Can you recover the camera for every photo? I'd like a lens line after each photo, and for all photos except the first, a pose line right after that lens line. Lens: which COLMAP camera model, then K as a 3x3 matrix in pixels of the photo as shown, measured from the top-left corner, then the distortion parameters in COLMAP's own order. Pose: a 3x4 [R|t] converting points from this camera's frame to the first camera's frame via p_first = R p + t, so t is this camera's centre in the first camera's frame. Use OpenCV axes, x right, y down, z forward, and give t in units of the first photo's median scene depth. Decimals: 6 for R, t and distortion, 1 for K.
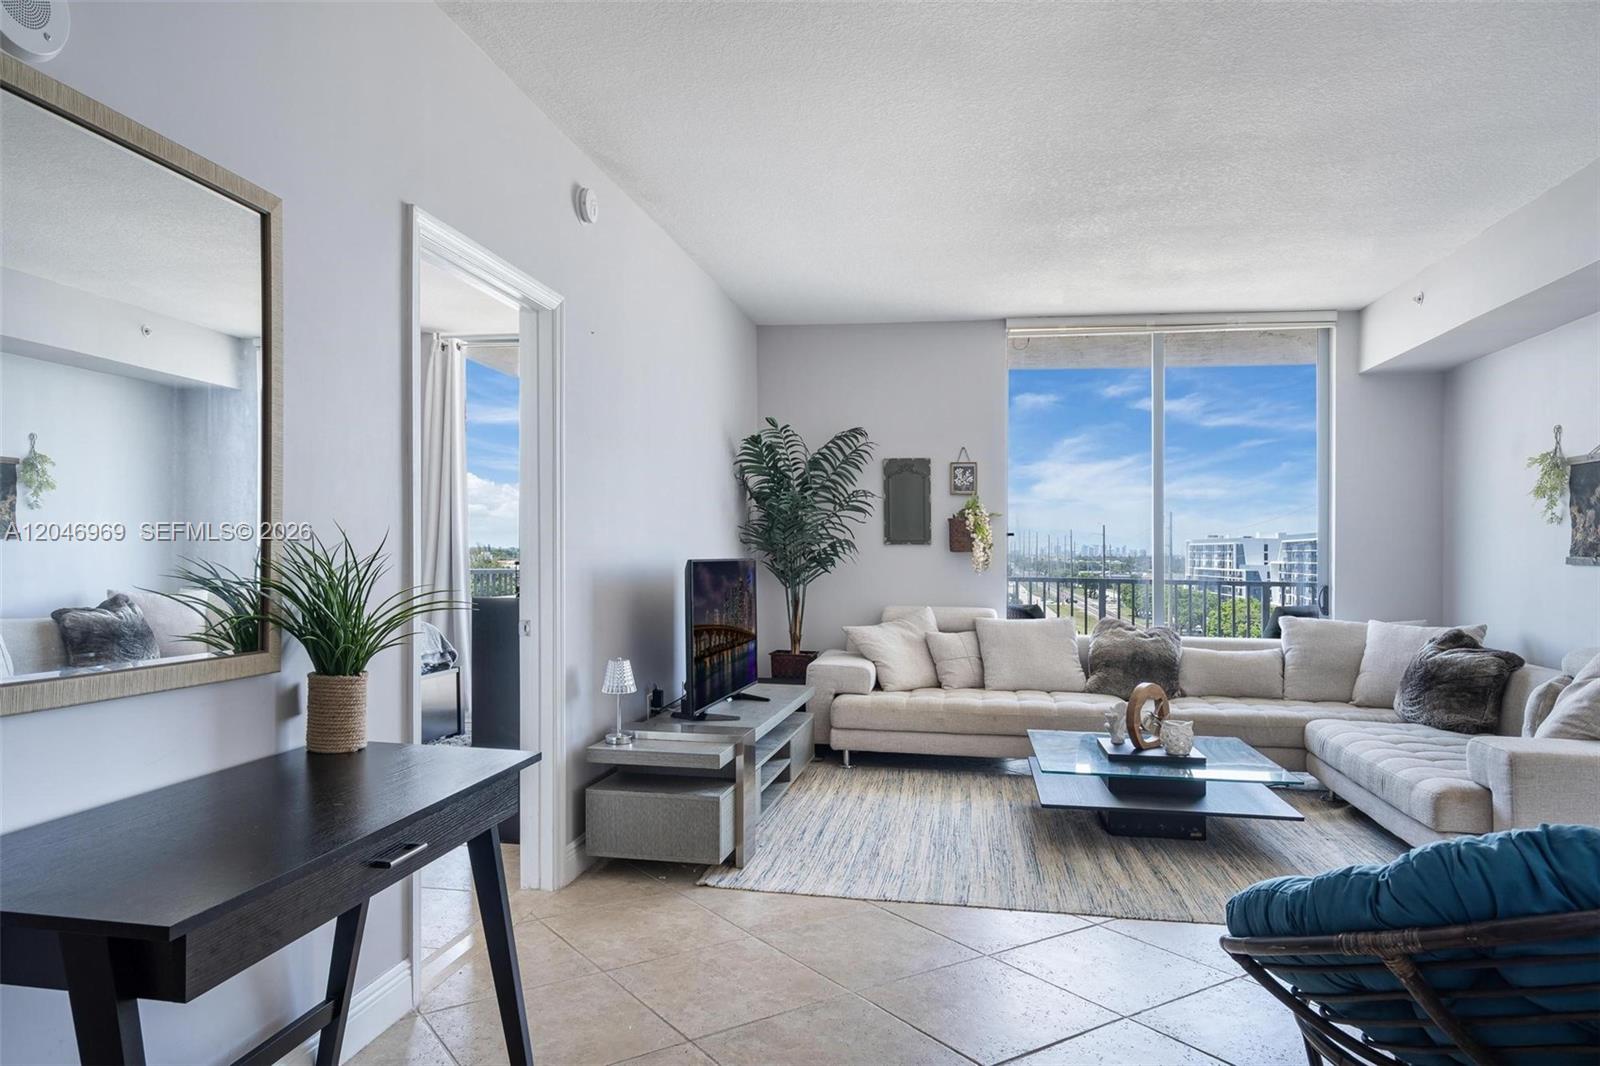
lens RADIAL K [[1005.7, 0, 794.7], [0, 1005.7, 544.7], [0, 0, 1]] dist [0.016163, 0.000607]
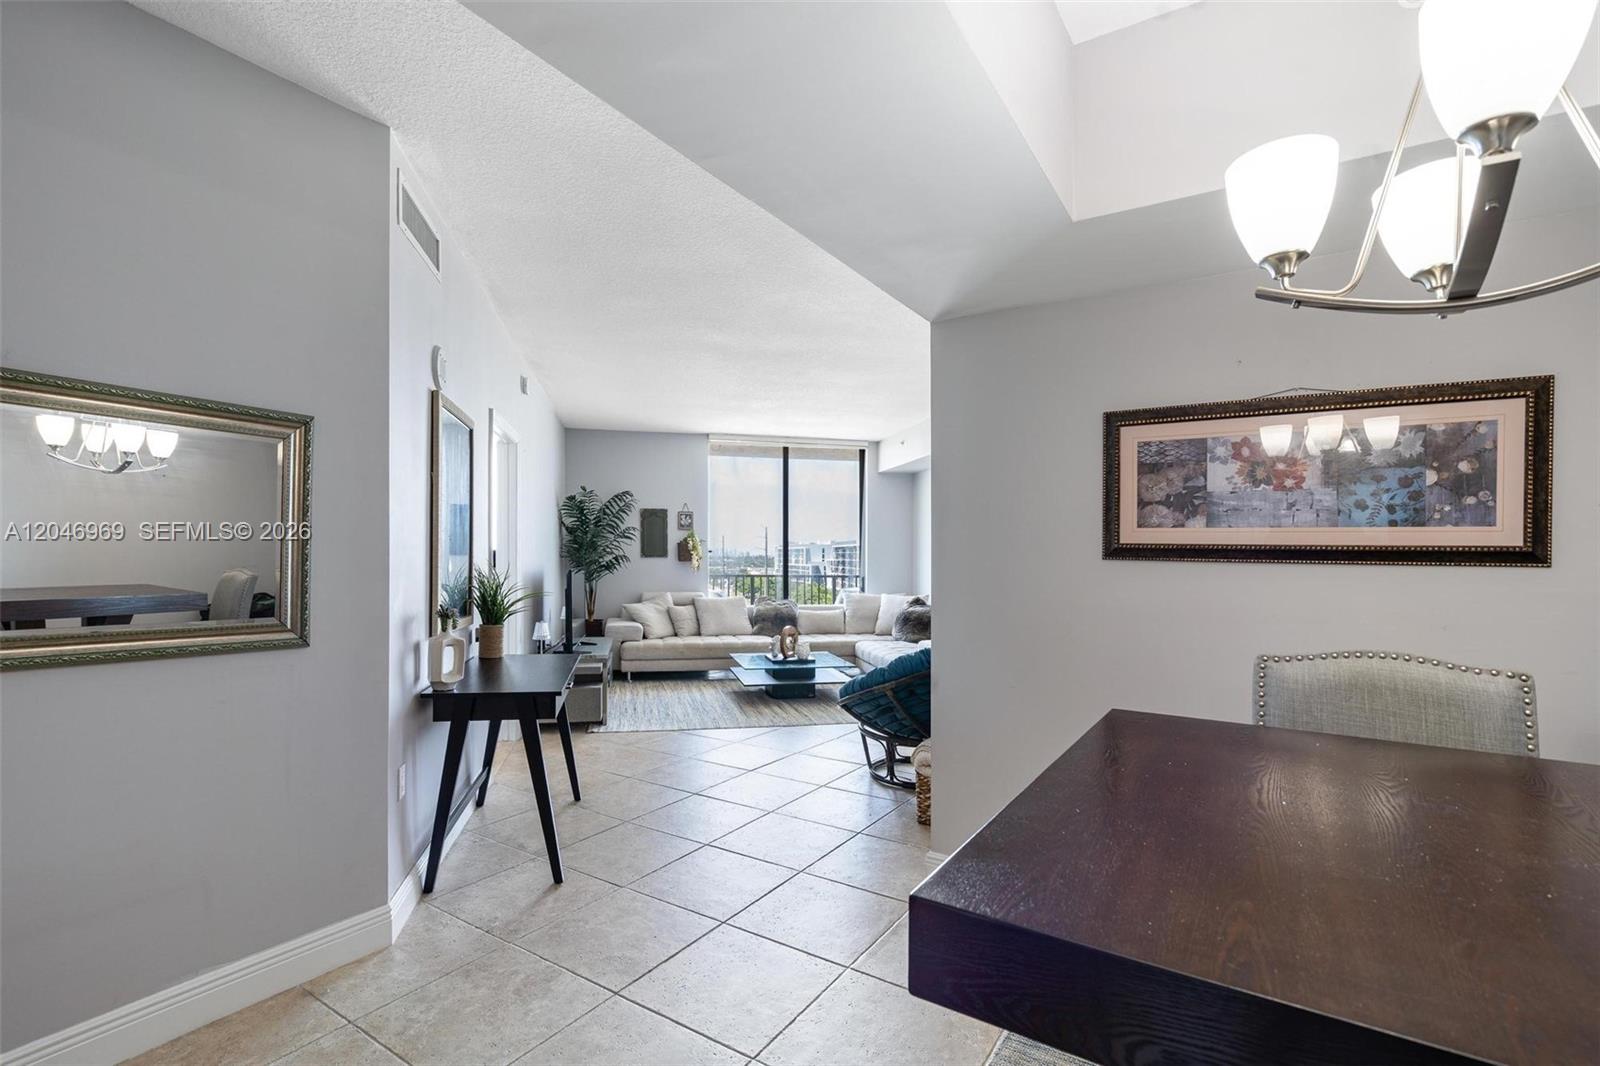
lens RADIAL K [[739.4, 0, 768.1], [0, 739.4, 555.7], [0, 0, 1]] dist [-0.003673, -0.000650]
pose [[0.934292, -0.004122, 0.356485, -0.181273], [0.000167, 0.999938, 0.011126, -0.019086], [-0.356509, -0.010335, 0.934235, -0.316436]]
